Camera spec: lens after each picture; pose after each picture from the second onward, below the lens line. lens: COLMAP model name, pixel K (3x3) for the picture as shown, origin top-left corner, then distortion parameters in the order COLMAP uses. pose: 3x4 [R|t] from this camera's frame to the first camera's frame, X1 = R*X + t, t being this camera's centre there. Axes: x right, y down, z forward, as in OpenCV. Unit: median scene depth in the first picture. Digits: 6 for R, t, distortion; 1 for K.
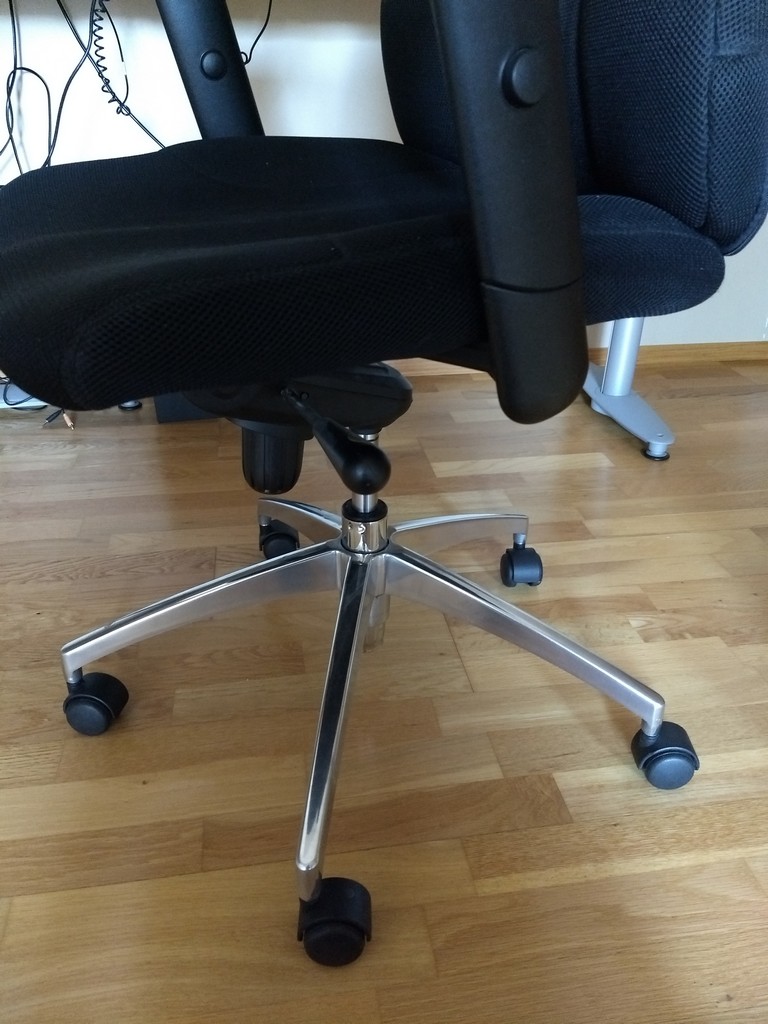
lens RADIAL K [[795.3, 0, 390.2], [0, 795.3, 503.7], [0, 0, 1]] dist [0.068037, -0.097649]
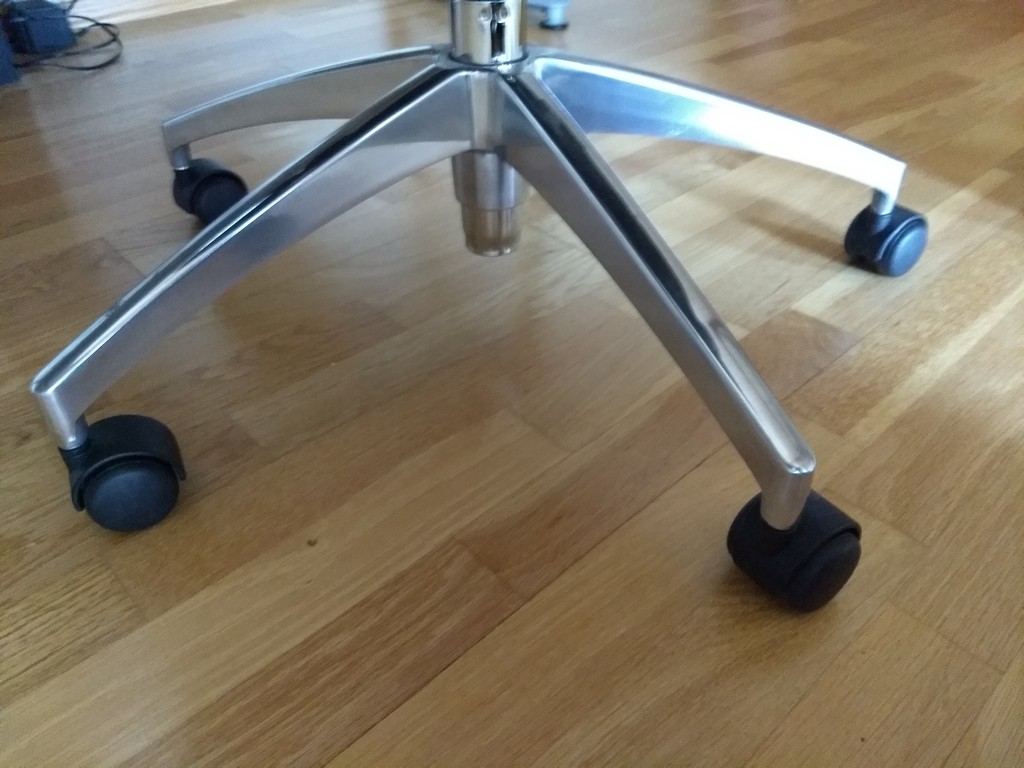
lens RADIAL K [[795.3, 0, 516.0], [0, 795.3, 378.4], [0, 0, 1]] dist [0.068037, -0.097649]
pose [[0.835202, -0.354909, 0.420092, -0.382518], [0.278486, 0.931645, 0.233416, 0.149024], [-0.474218, -0.077960, 0.876949, 0.450426]]
